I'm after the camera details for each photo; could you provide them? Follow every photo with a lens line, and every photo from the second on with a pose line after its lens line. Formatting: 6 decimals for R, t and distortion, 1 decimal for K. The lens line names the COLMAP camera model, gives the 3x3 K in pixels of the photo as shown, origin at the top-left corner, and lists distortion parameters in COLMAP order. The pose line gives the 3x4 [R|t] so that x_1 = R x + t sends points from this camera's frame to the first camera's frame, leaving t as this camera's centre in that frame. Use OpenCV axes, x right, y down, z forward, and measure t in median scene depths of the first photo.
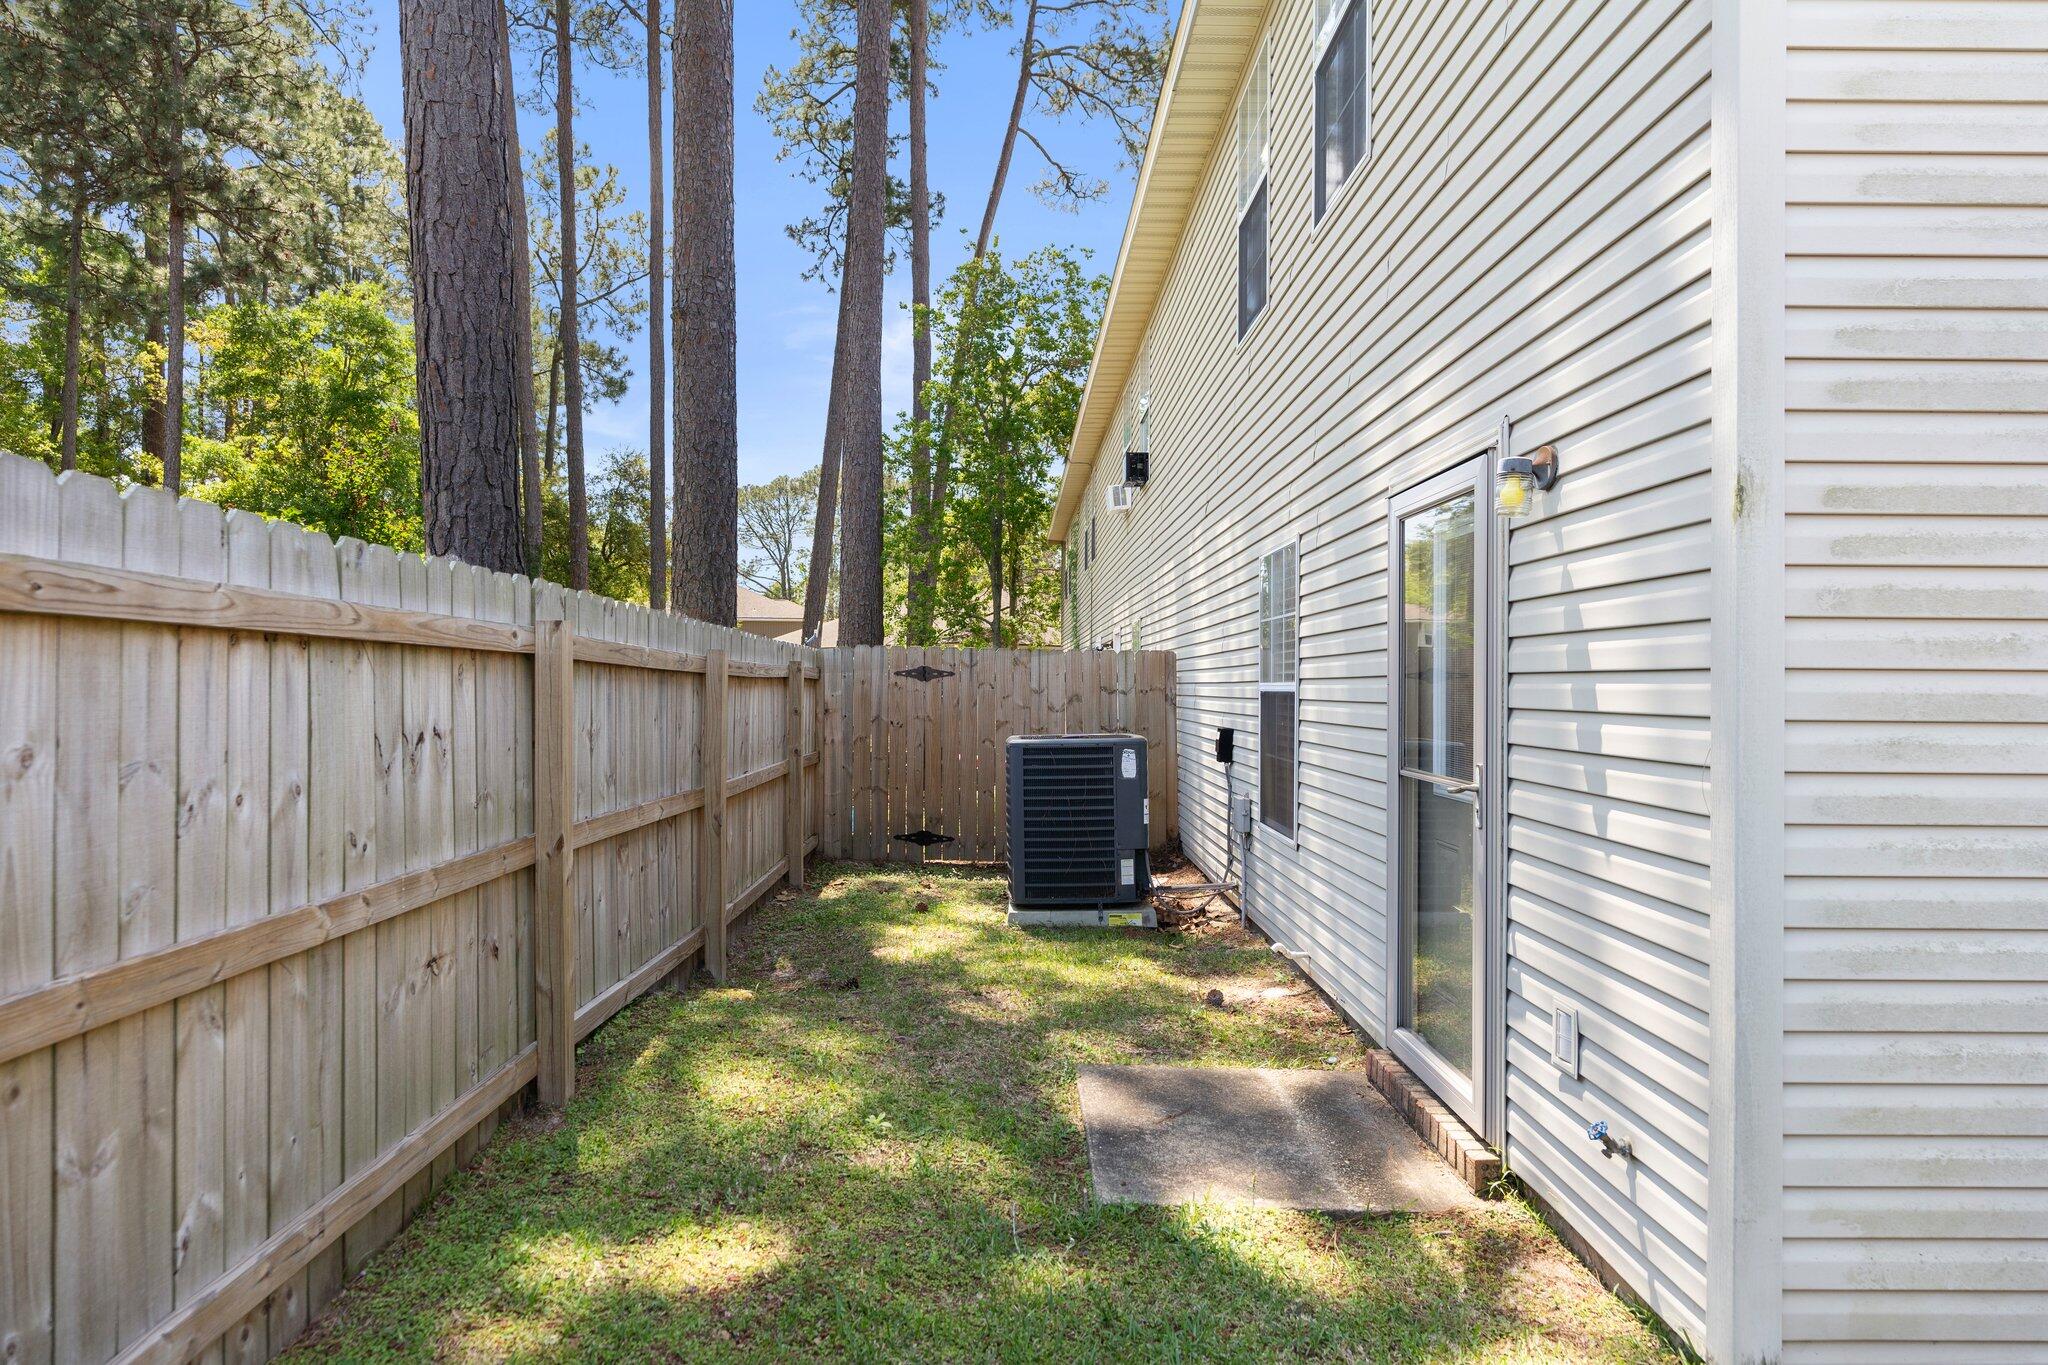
lens RADIAL K [[1235.4, 0, 1024.0], [0, 1235.4, 682.5], [0, 0, 1]] dist [0.000219, 0.000066]
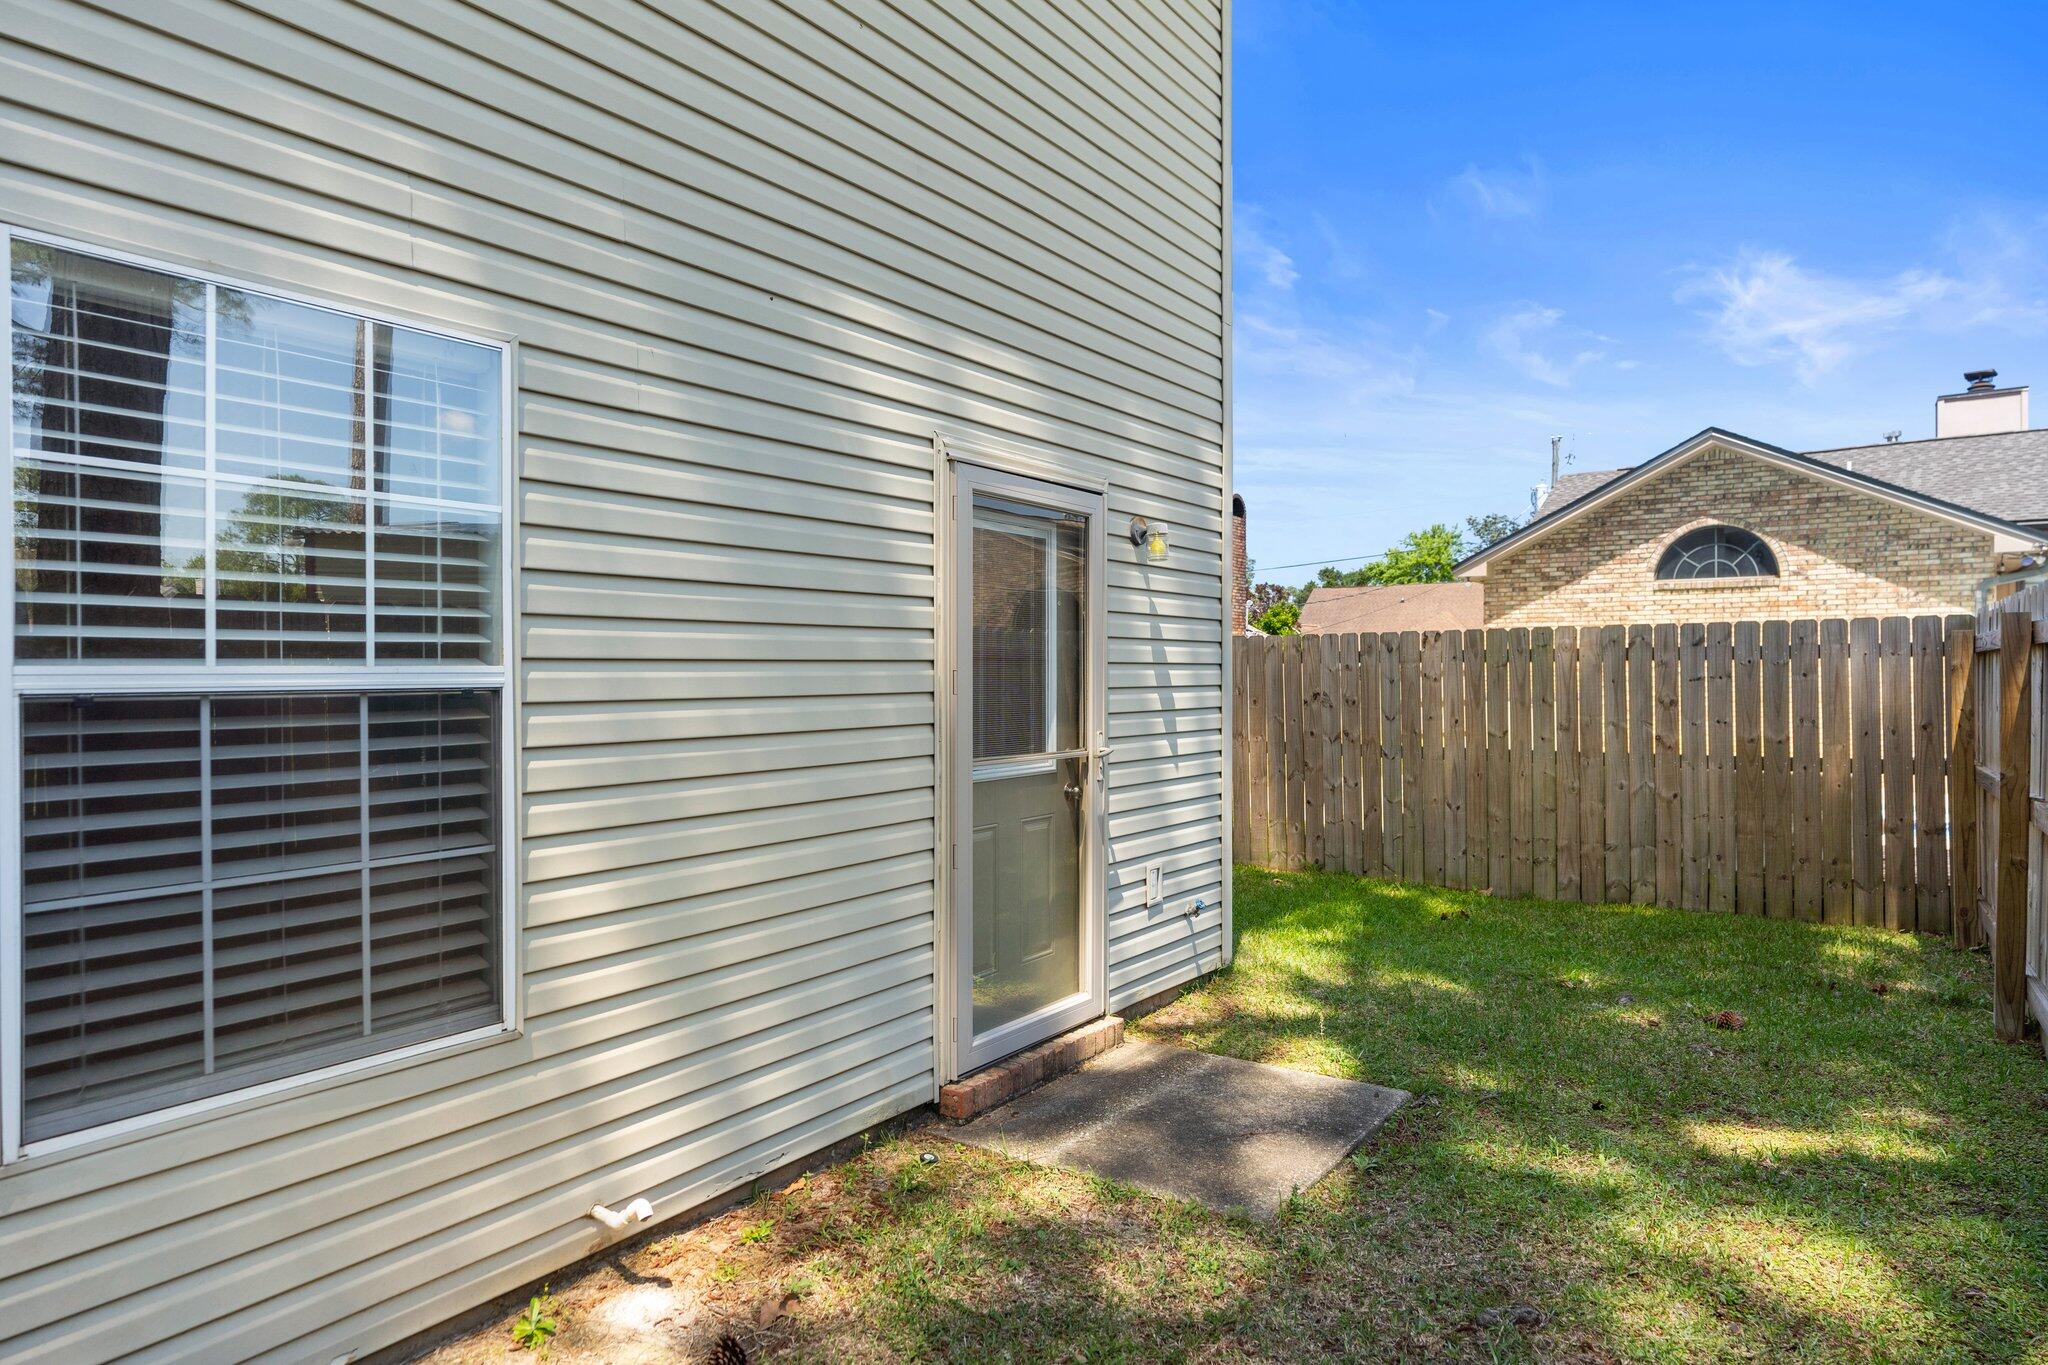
lens RADIAL K [[1167.3, 0, 1010.2], [0, 1167.3, 689.9], [0, 0, 1]] dist [0.000056, 0.001434]
pose [[-0.798479, -0.025271, 0.601492, -0.274998], [-0.014359, 0.999634, 0.022937, -0.006160], [-0.601851, 0.009678, -0.798550, 1.899073]]
